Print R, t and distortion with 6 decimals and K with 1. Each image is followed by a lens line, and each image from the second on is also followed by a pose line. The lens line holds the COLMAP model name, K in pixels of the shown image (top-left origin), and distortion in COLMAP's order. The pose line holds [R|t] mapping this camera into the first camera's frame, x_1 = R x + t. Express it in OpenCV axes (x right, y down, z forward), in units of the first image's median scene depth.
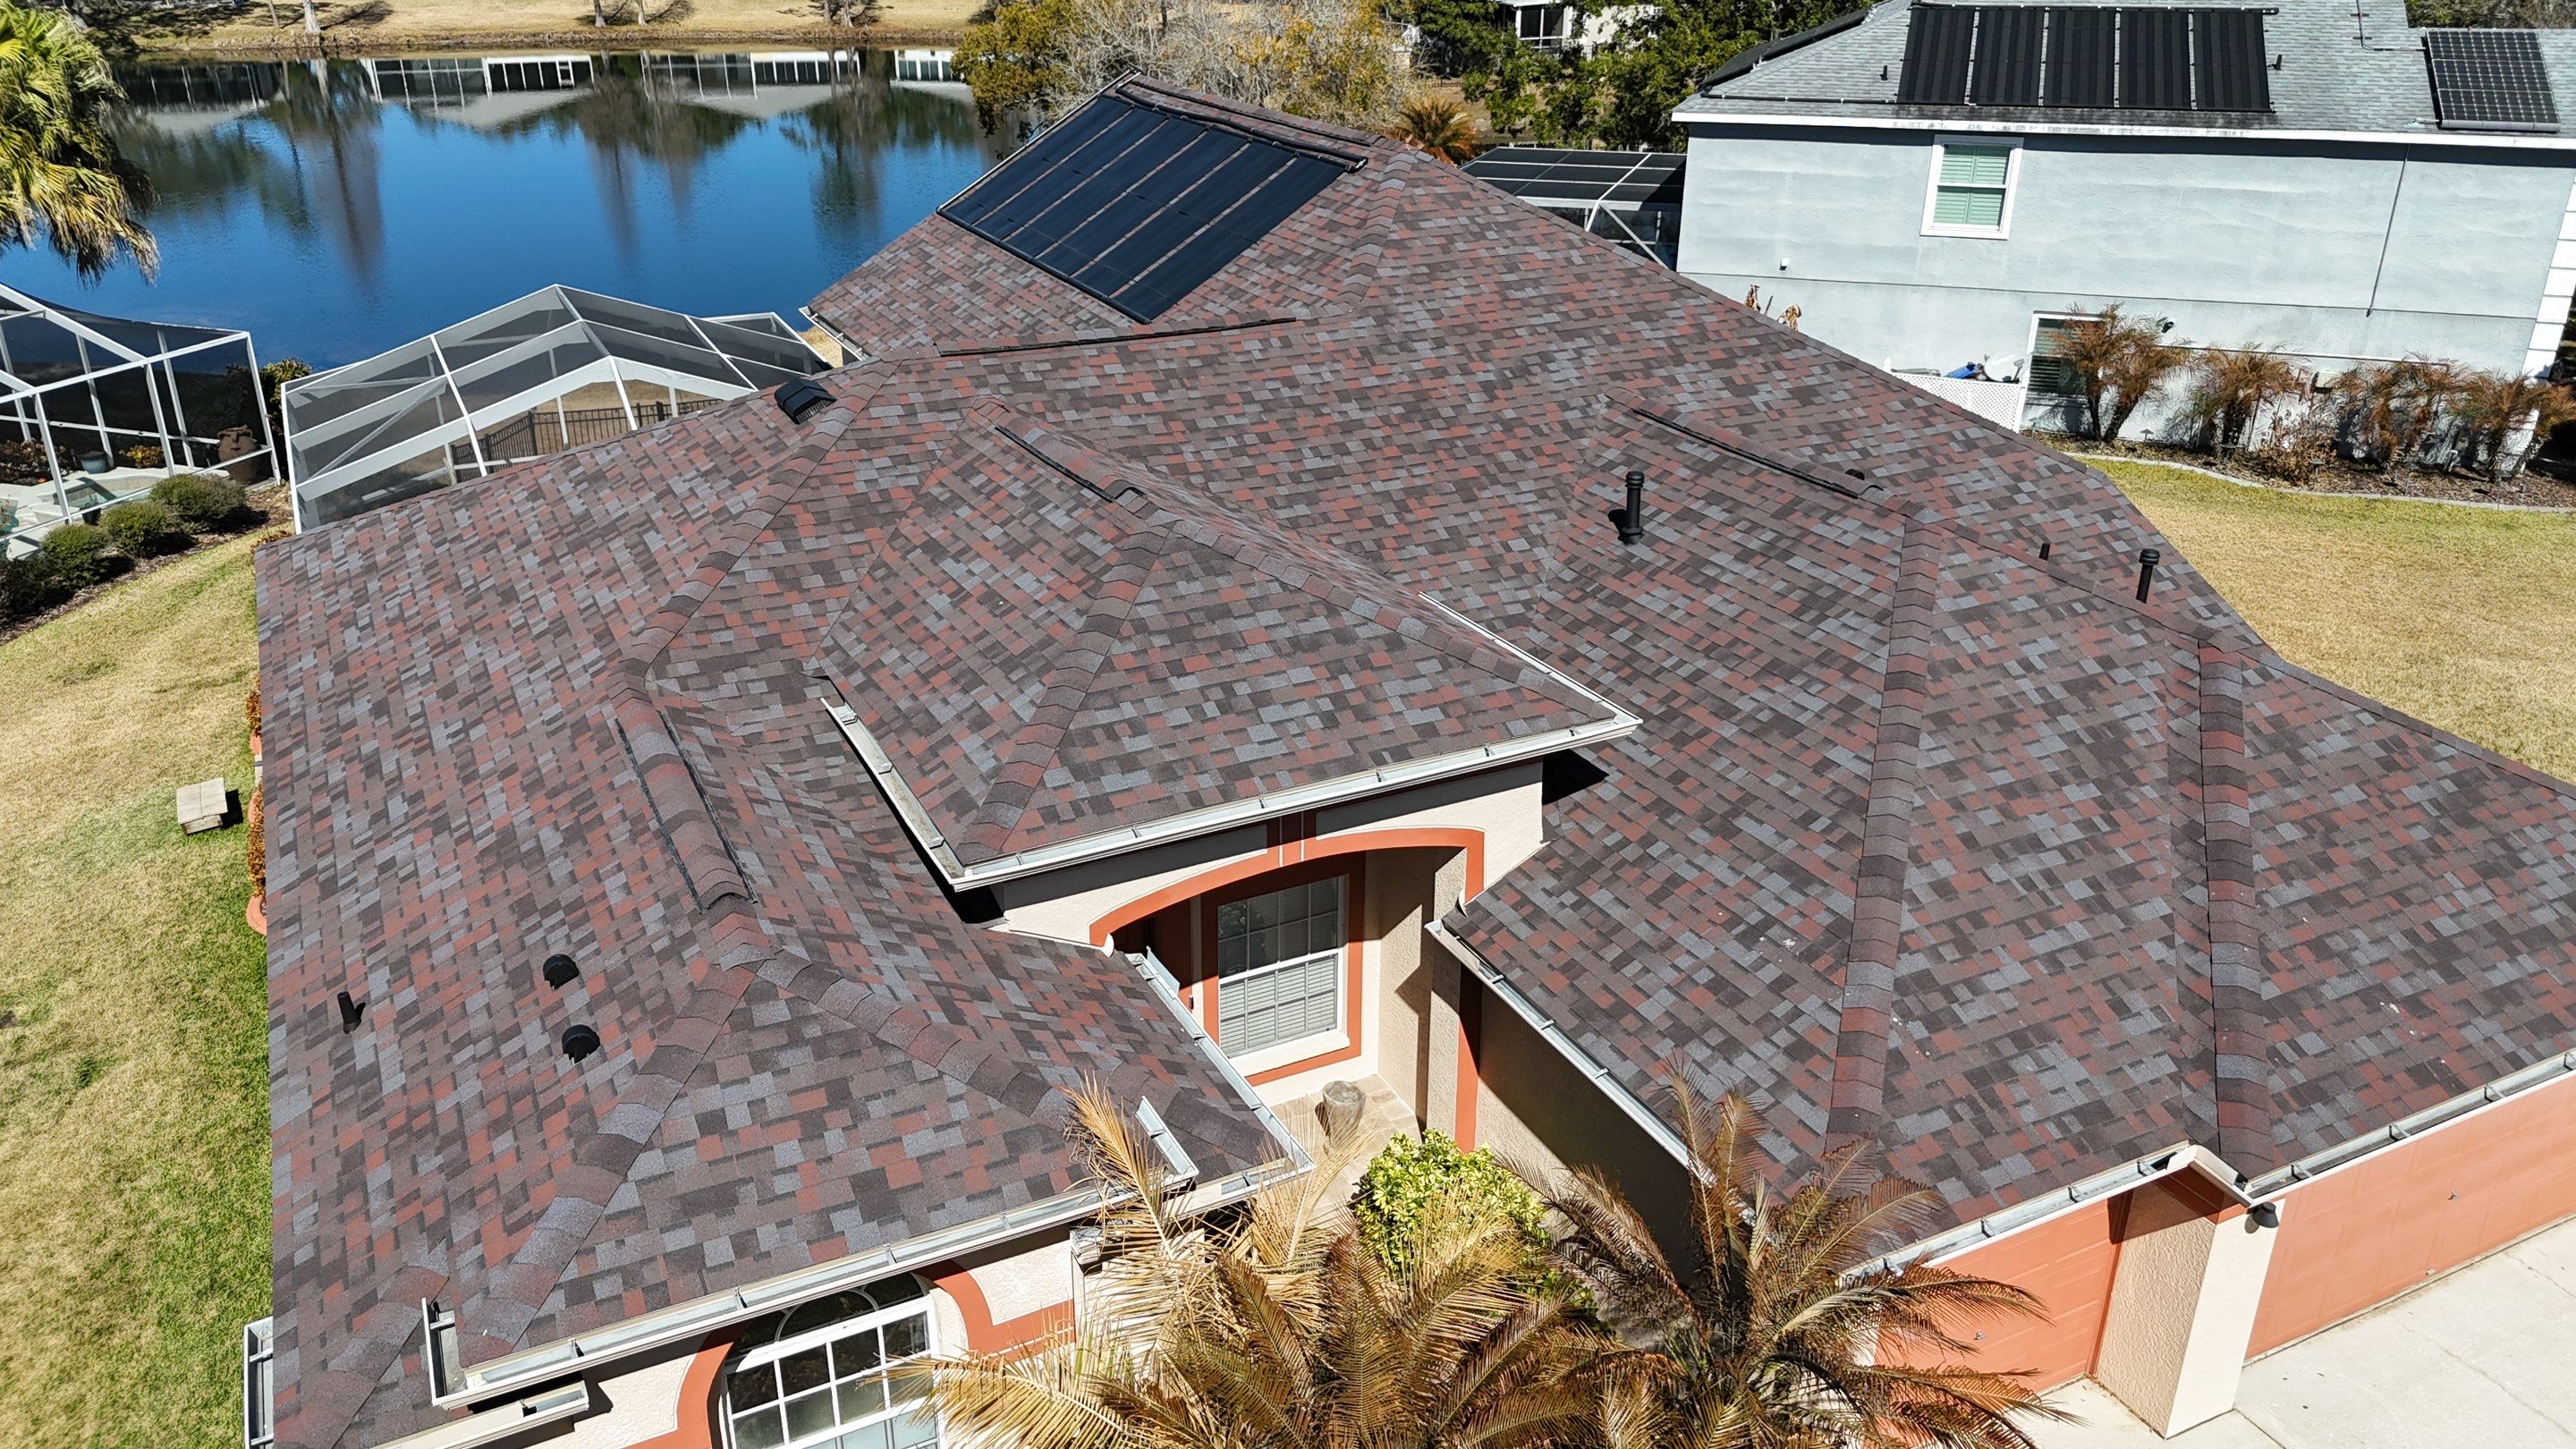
lens RADIAL K [[1893.8, 0, 1288.3], [0, 1893.8, 717.5], [0, 0, 1]] dist [0.087686, -0.092943]
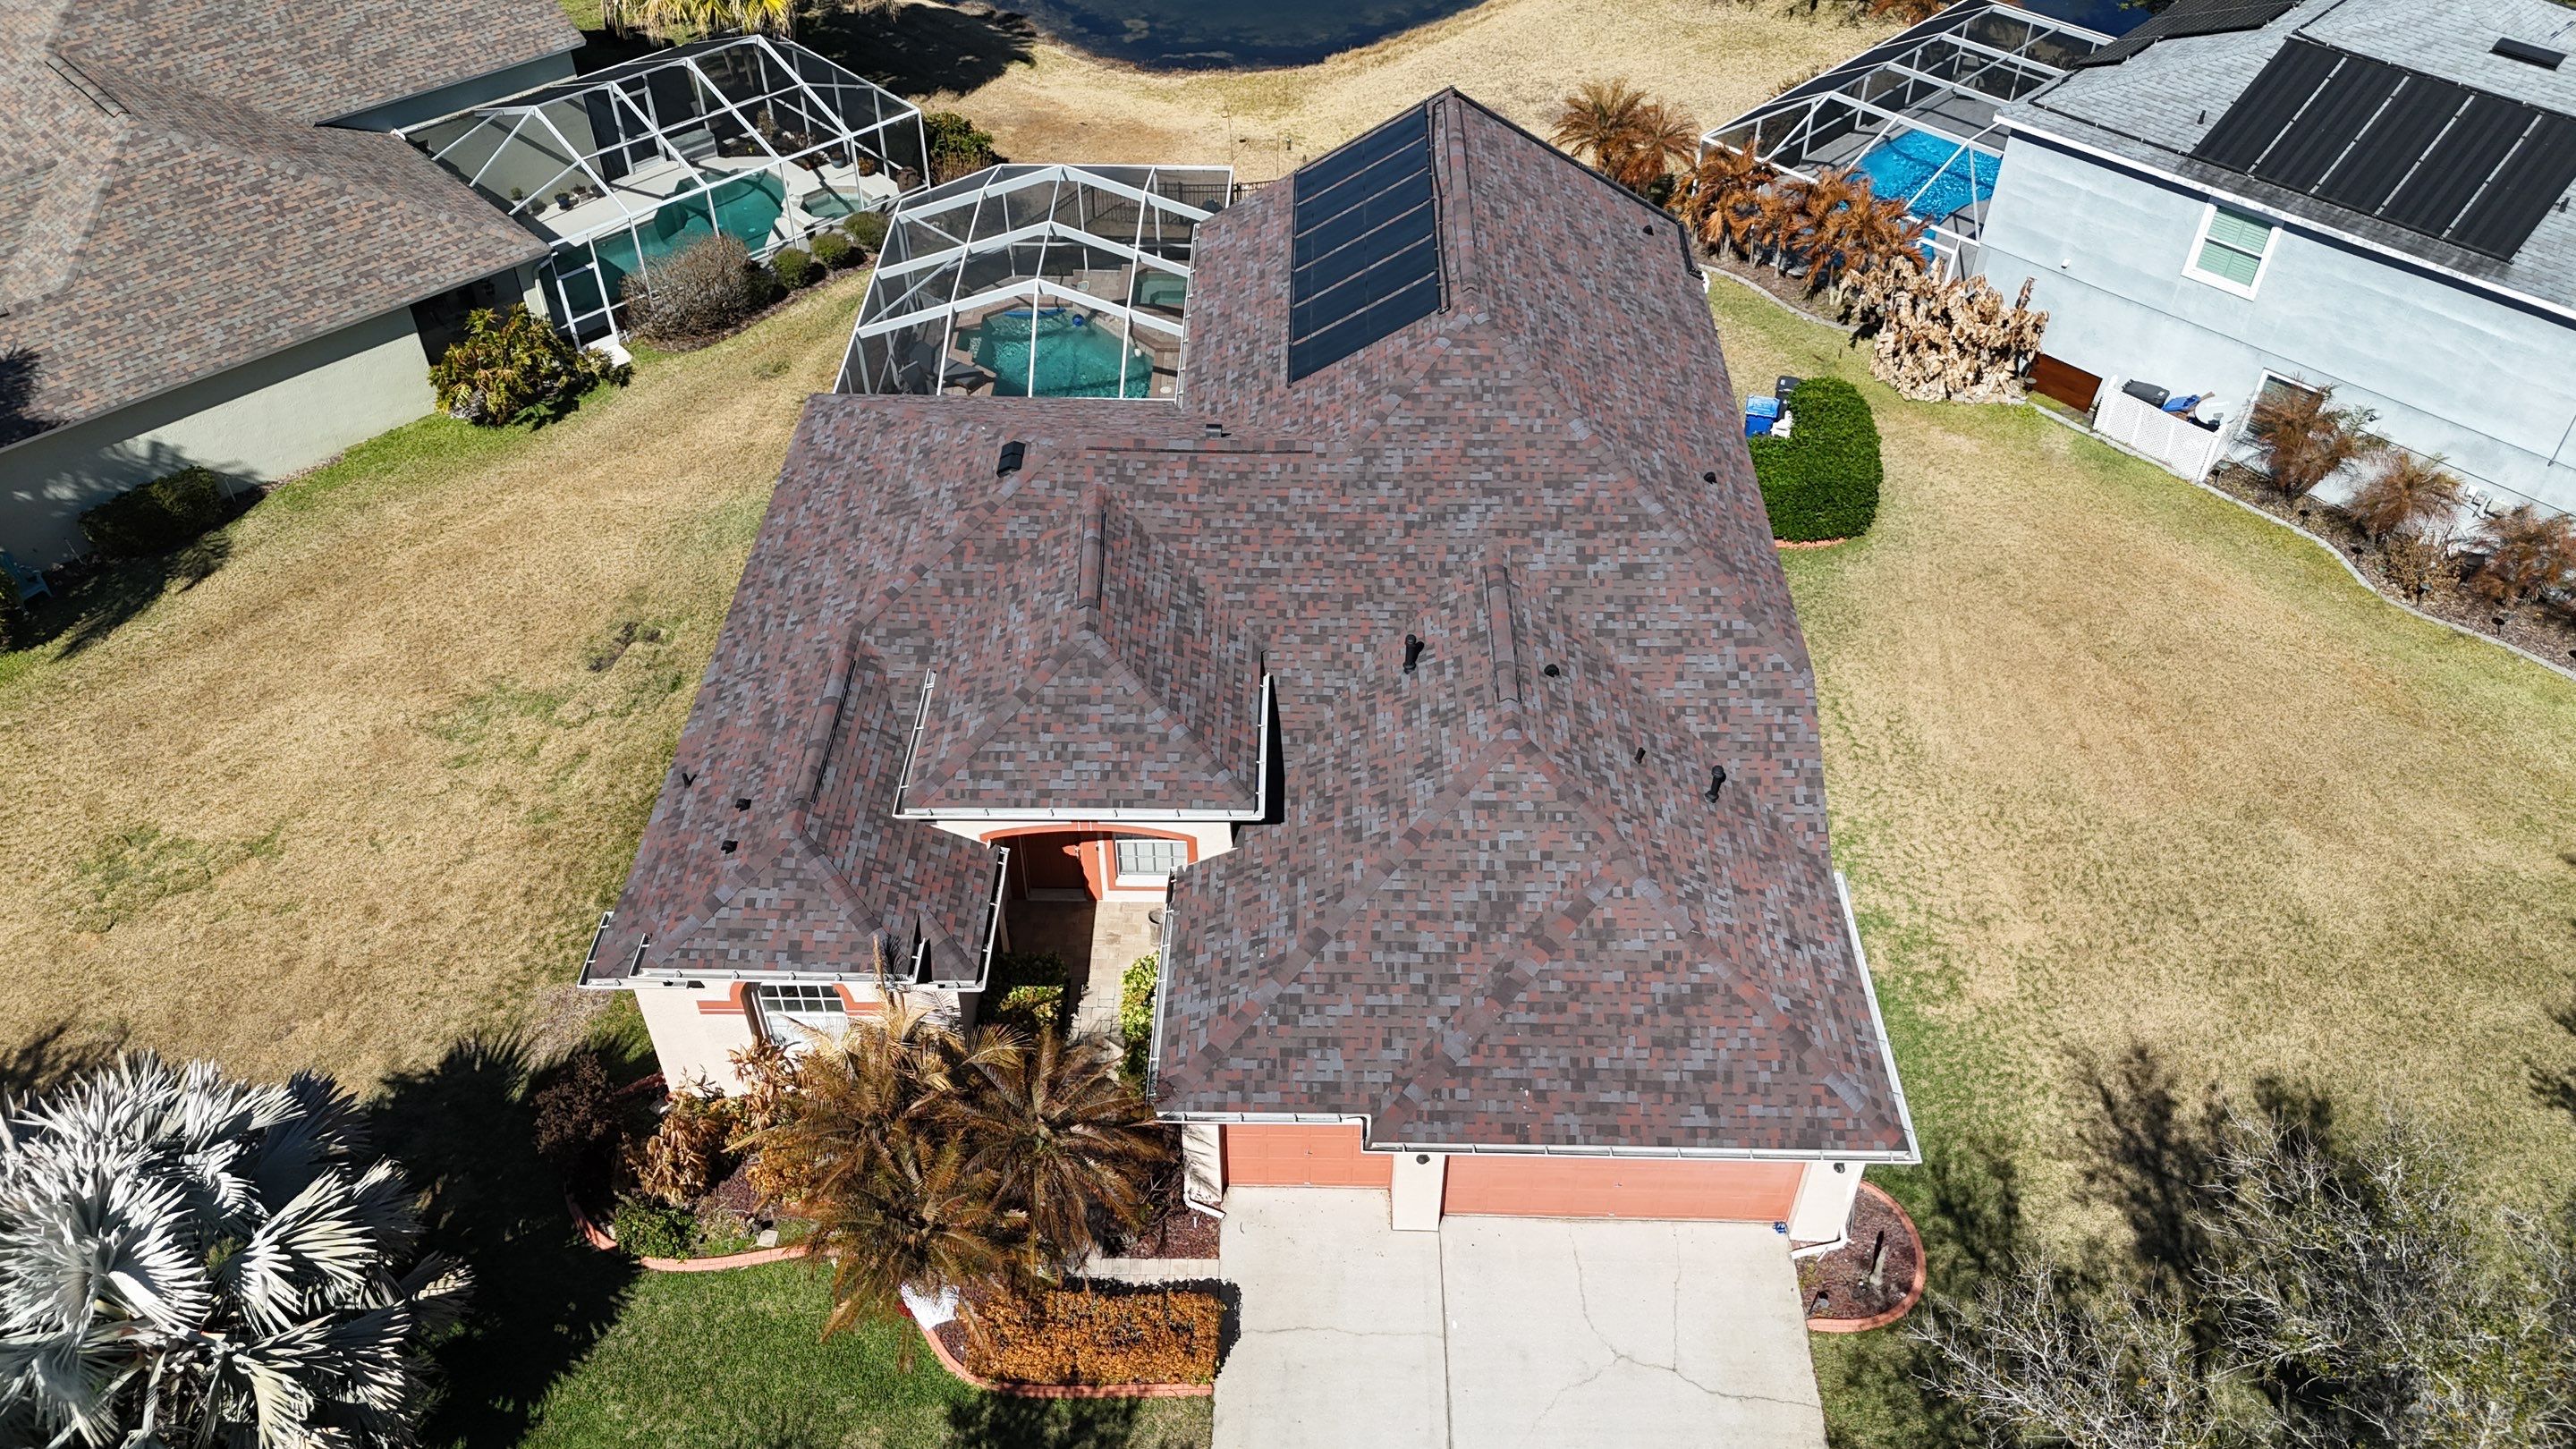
lens RADIAL K [[1893.8, 0, 1289.9], [0, 1893.8, 711.0], [0, 0, 1]] dist [0.087686, -0.092943]
pose [[0.886908, 0.307939, -0.344335, 0.696654], [-0.188066, 0.921531, 0.339722, -0.628123], [0.421930, -0.236544, 0.875227, -0.537329]]
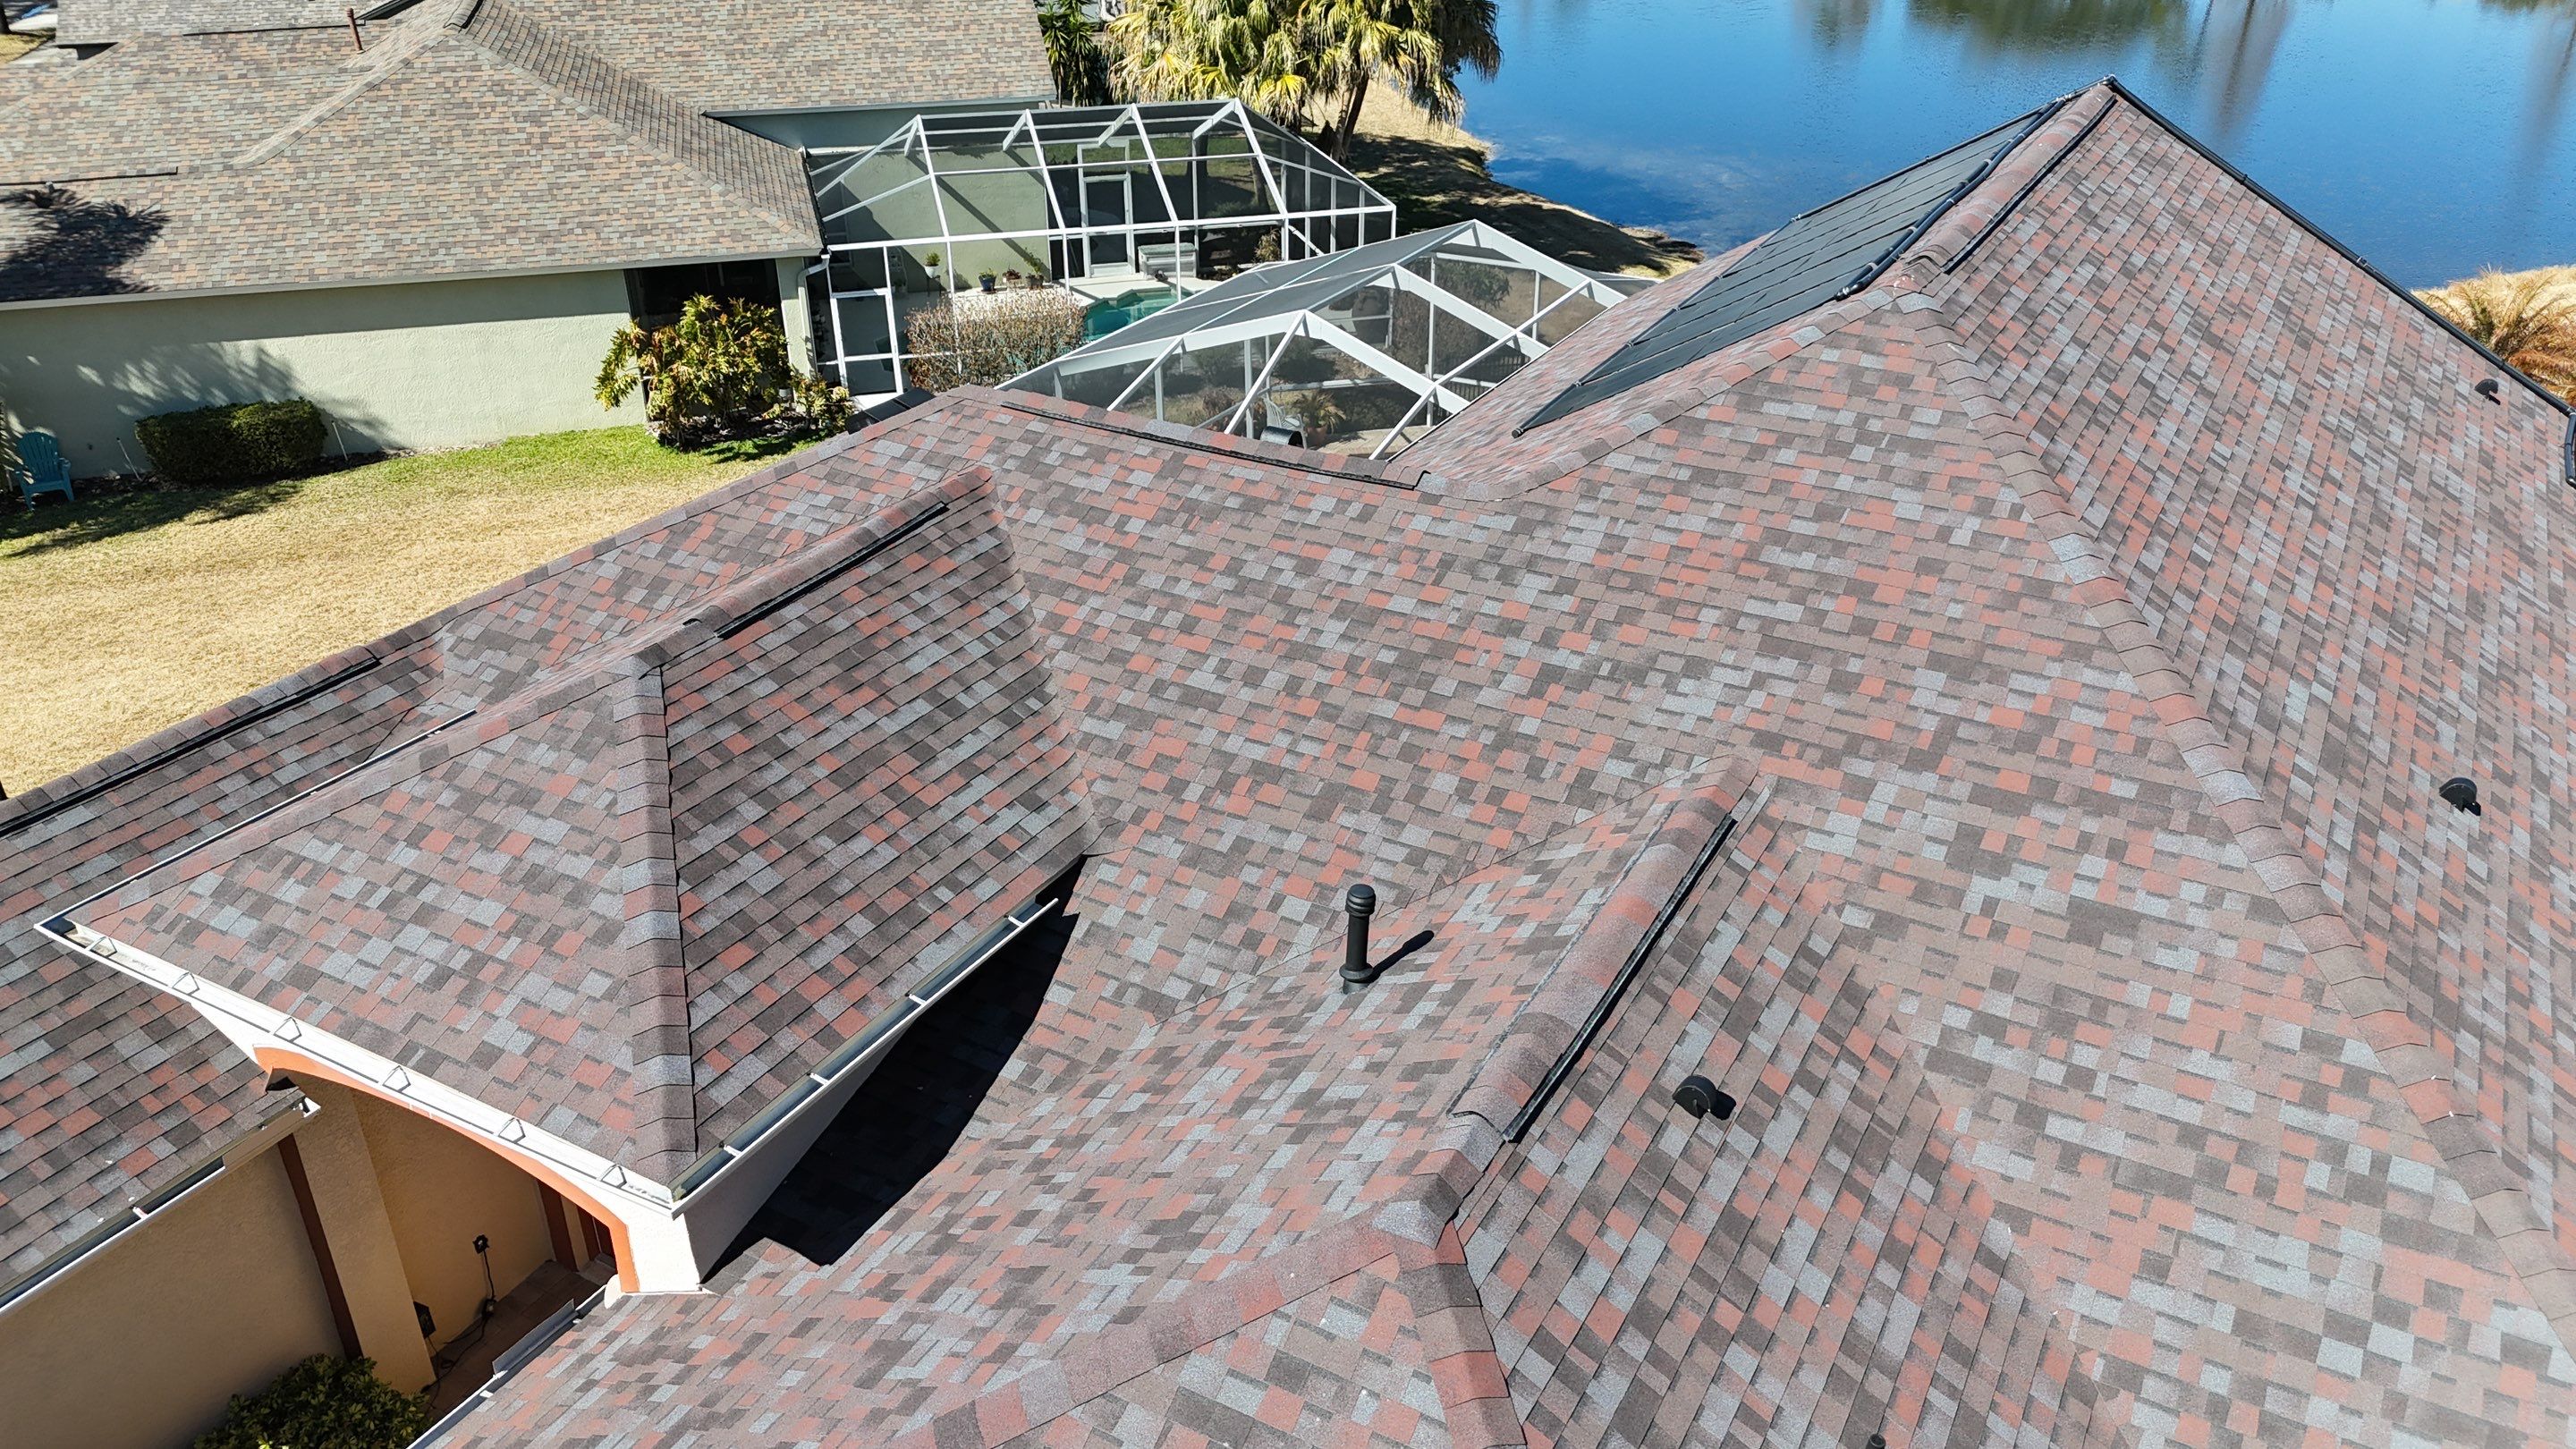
lens RADIAL K [[1893.8, 0, 1287.5], [0, 1893.8, 712.1], [0, 0, 1]] dist [0.087686, -0.092943]
pose [[0.555904, 0.388029, -0.735122, 0.608373], [-0.332694, 0.914300, 0.231021, -0.320753], [0.761765, 0.116145, 0.637358, 0.594139]]
